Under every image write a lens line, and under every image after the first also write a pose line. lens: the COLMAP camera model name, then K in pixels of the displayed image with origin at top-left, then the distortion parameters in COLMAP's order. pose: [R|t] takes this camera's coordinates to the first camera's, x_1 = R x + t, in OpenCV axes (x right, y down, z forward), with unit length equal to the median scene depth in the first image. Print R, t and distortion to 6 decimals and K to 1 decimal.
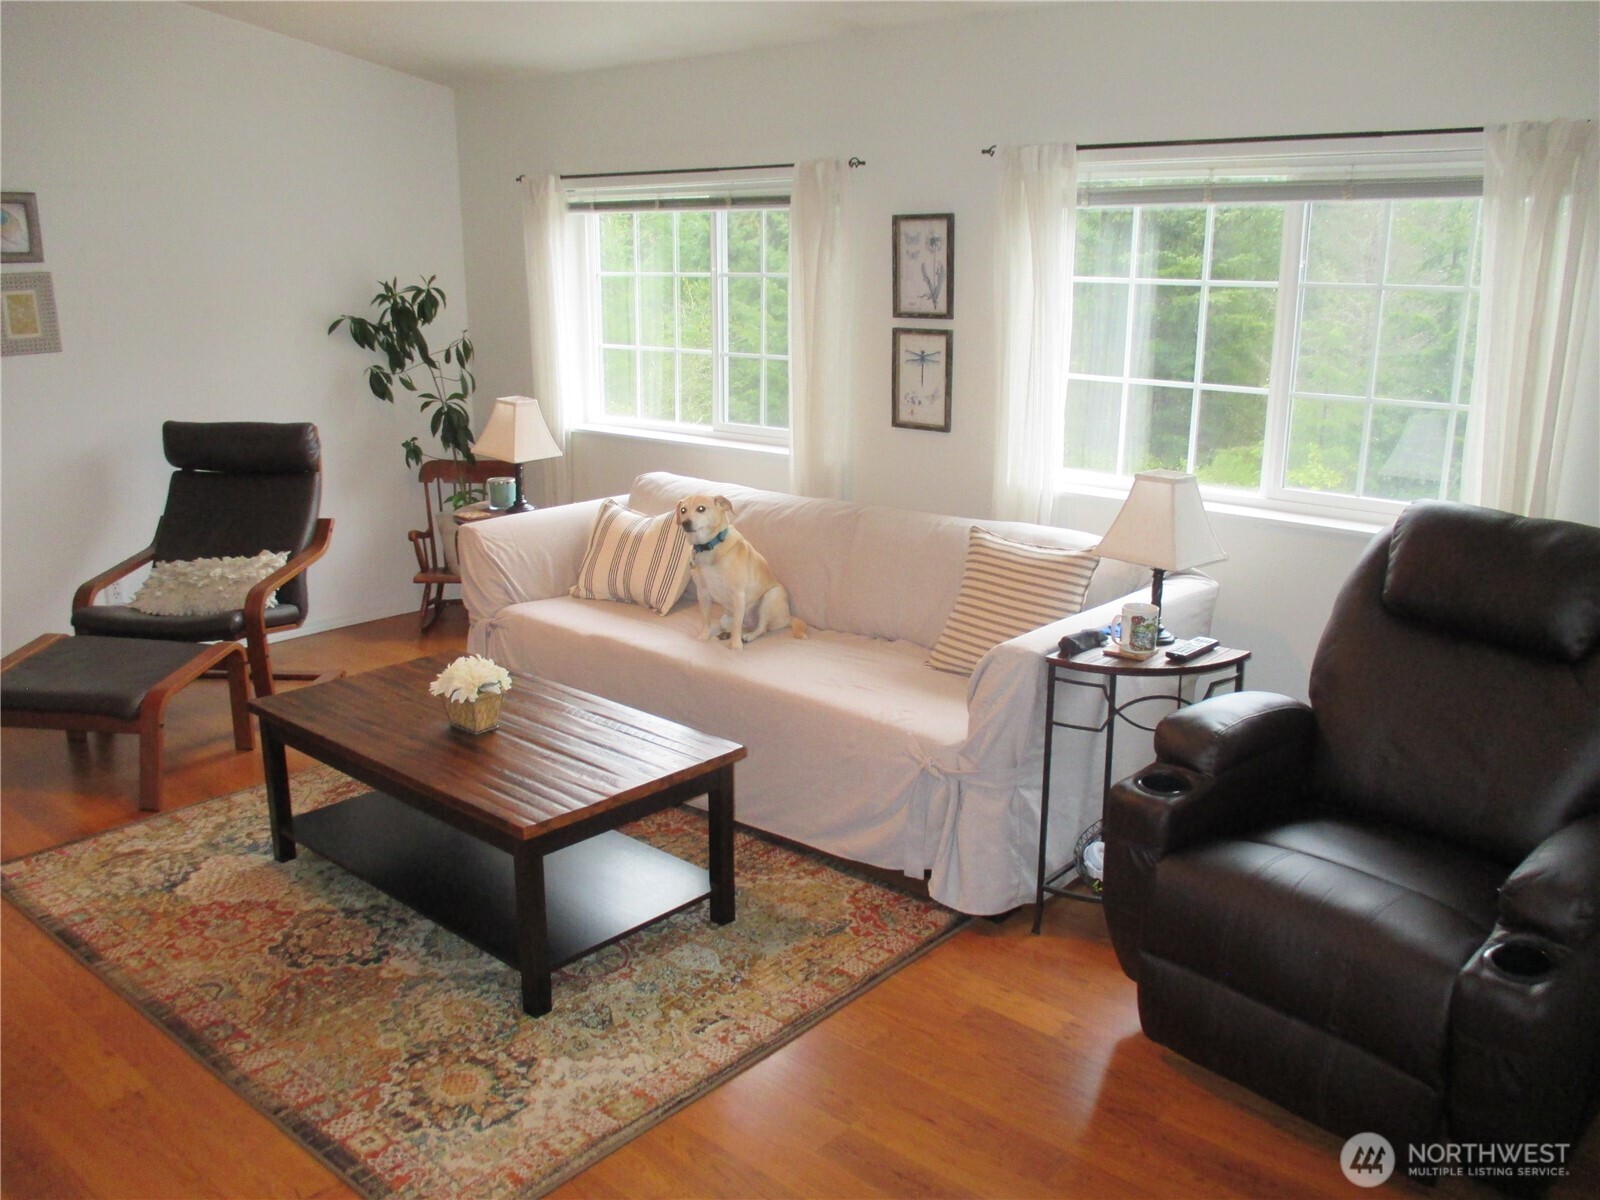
lens RADIAL K [[1310.4, 0, 800.0], [0, 1310.4, 600.0], [0, 0, 1]] dist [-0.014448, -0.002714]
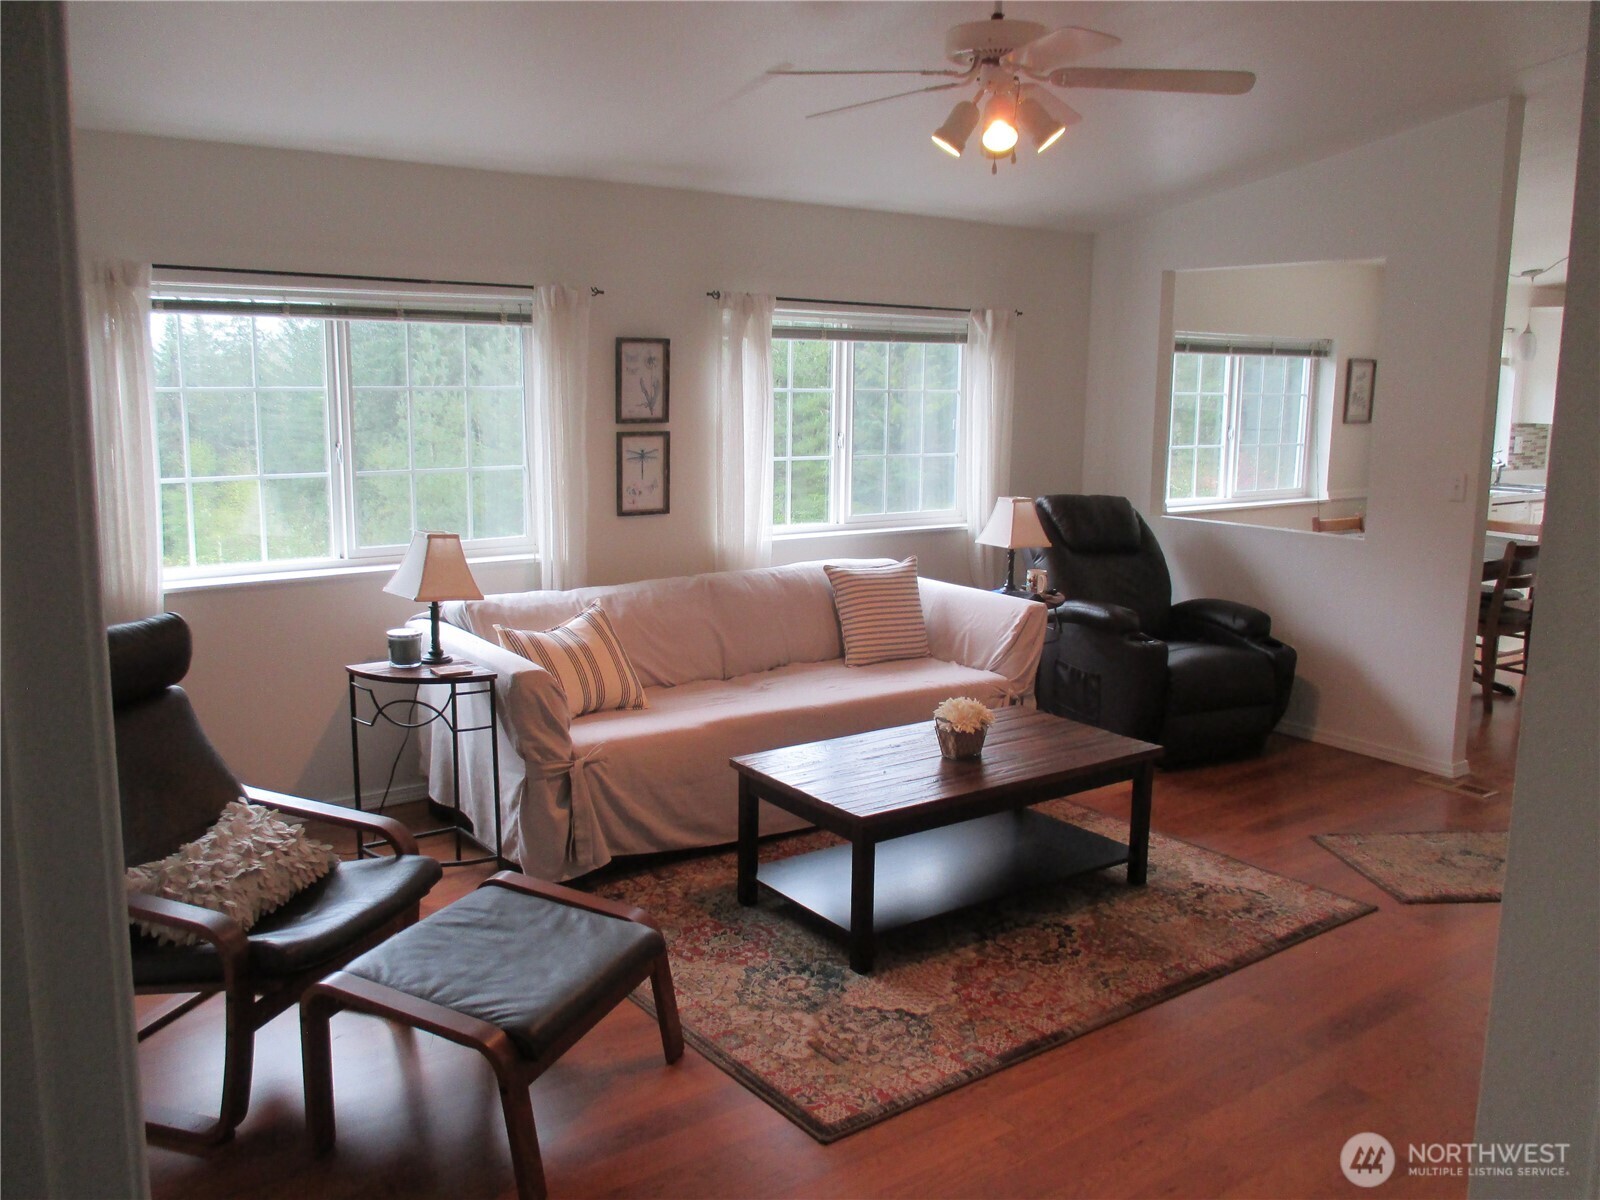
lens RADIAL K [[1310.4, 0, 800.0], [0, 1310.4, 600.0], [0, 0, 1]] dist [-0.014448, -0.002714]
pose [[0.222439, -0.165601, 0.960780, -1.068083], [0.232705, 0.966004, 0.112626, -0.161028], [-0.946768, 0.198526, 0.253413, 0.594309]]
